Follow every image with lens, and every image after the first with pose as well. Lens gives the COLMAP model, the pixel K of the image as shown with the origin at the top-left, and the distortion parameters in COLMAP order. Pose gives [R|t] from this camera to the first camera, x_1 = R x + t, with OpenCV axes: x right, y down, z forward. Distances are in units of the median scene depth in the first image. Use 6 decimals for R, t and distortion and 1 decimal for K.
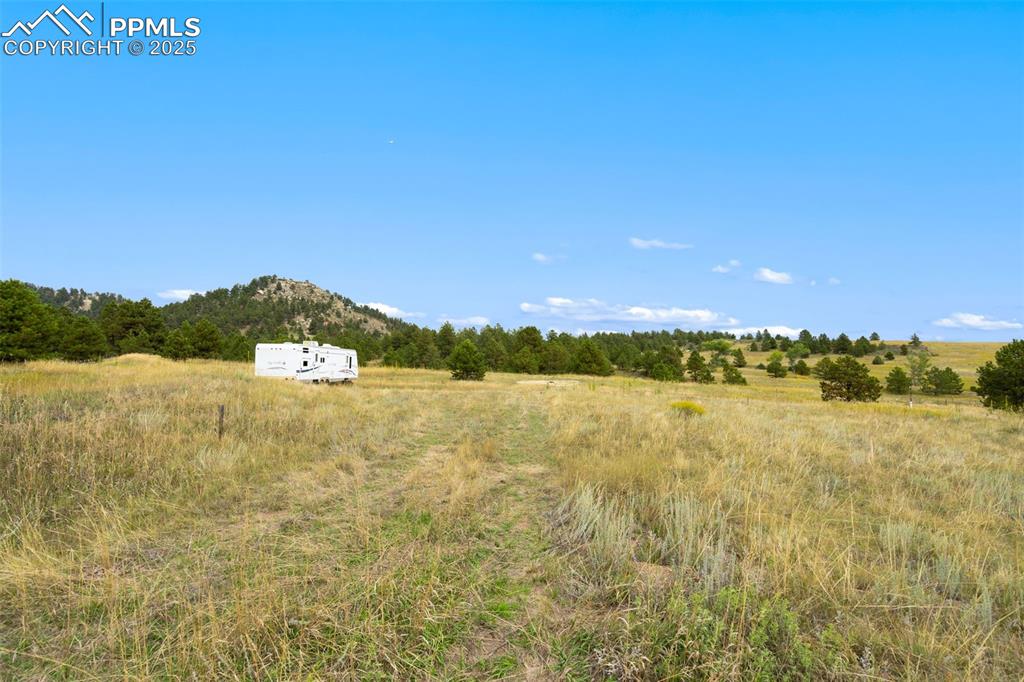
lens RADIAL K [[467.7, 0, 508.3], [0, 467.7, 341.9], [0, 0, 1]] dist [-0.003608, 0.000492]
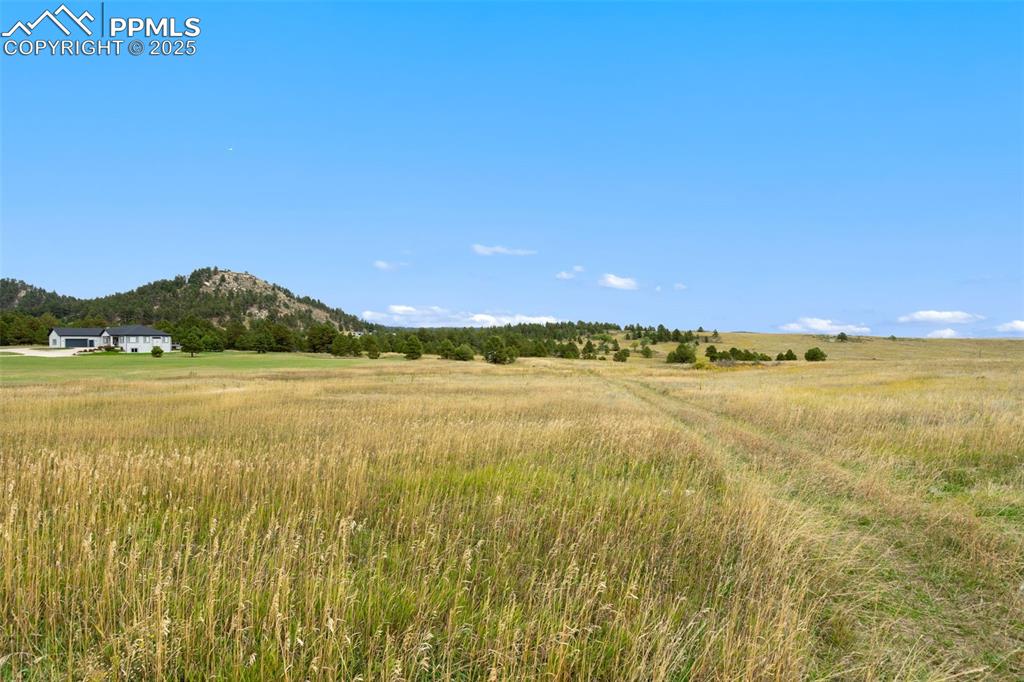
lens RADIAL K [[489.9, 0, 506.6], [0, 489.9, 340.2], [0, 0, 1]] dist [-0.000623, 0.000445]
pose [[0.981560, -0.009351, 0.190923, -0.094972], [0.002576, 0.999359, 0.035702, -0.021306], [-0.191135, -0.034552, 0.980956, -0.285934]]
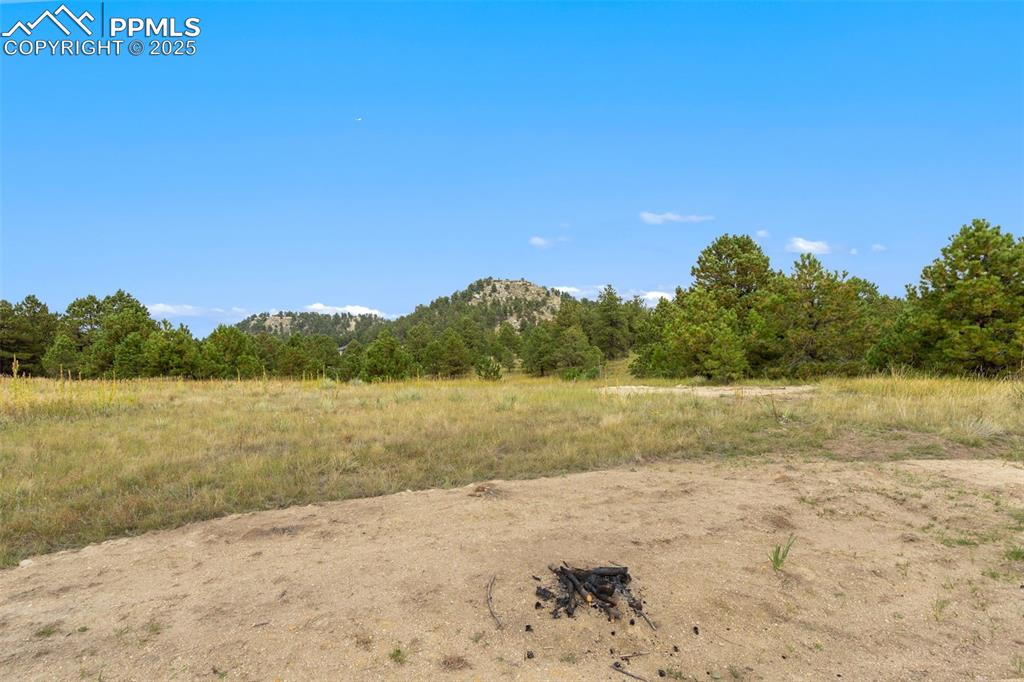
lens RADIAL K [[510.9, 0, 512.0], [0, 510.9, 341.0], [0, 0, 1]] dist [0.000733, -0.000065]
pose [[0.882003, -0.074466, -0.465324, 0.016530], [0.075959, 0.996989, -0.015571, 0.008180], [0.465082, -0.021612, 0.885004, 0.134743]]
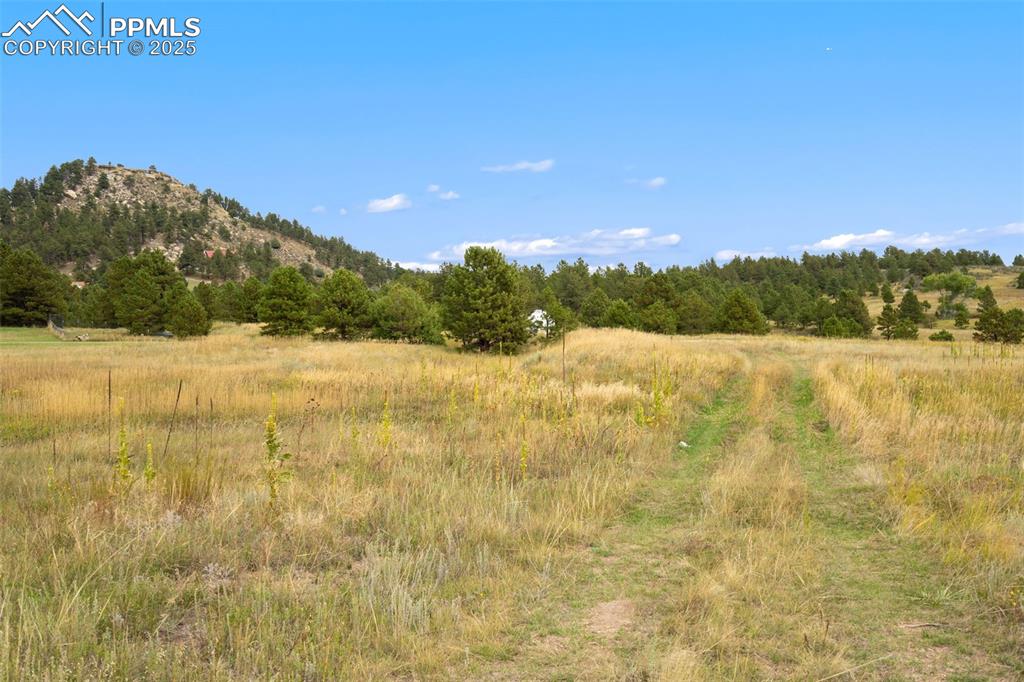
lens RADIAL K [[1030.8, 0, 496.8], [0, 1030.8, 340.2], [0, 0, 1]] dist [0.013949, 0.000877]
pose [[0.999088, -0.024576, -0.034923, -0.036332], [0.026770, 0.997603, 0.063805, -0.008614], [0.033271, -0.064682, 0.997351, -0.156062]]
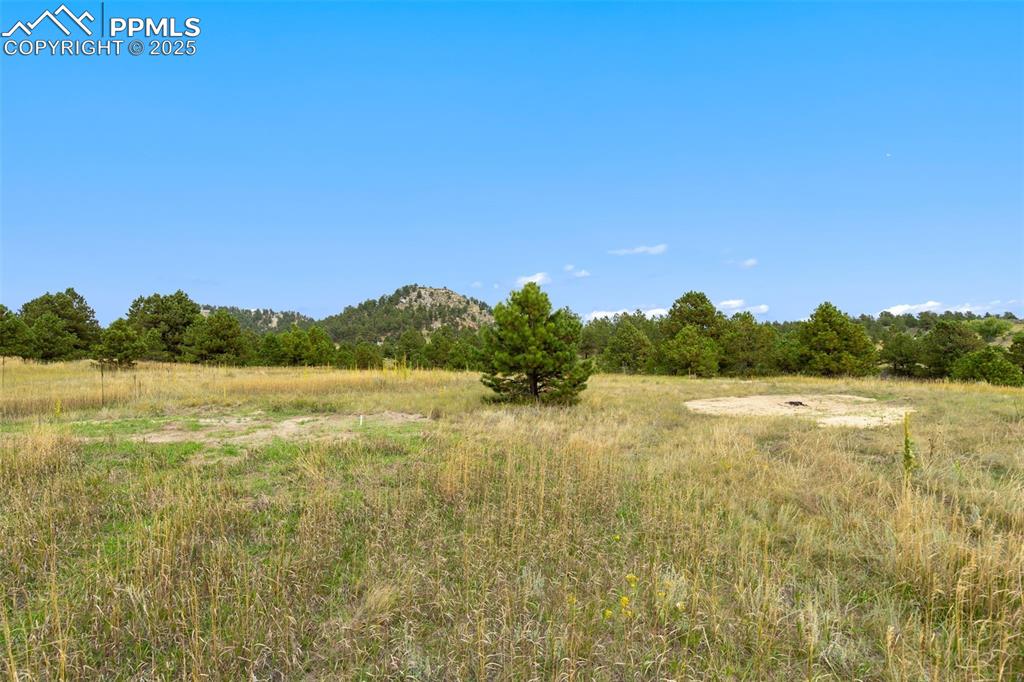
lens RADIAL K [[467.7, 0, 508.3], [0, 467.7, 341.9], [0, 0, 1]] dist [-0.003608, 0.000492]
pose [[0.954517, -0.038735, -0.295629, -0.000332], [0.037419, 0.999249, -0.010111, 0.005481], [0.295799, -0.001411, 0.955249, 0.089061]]
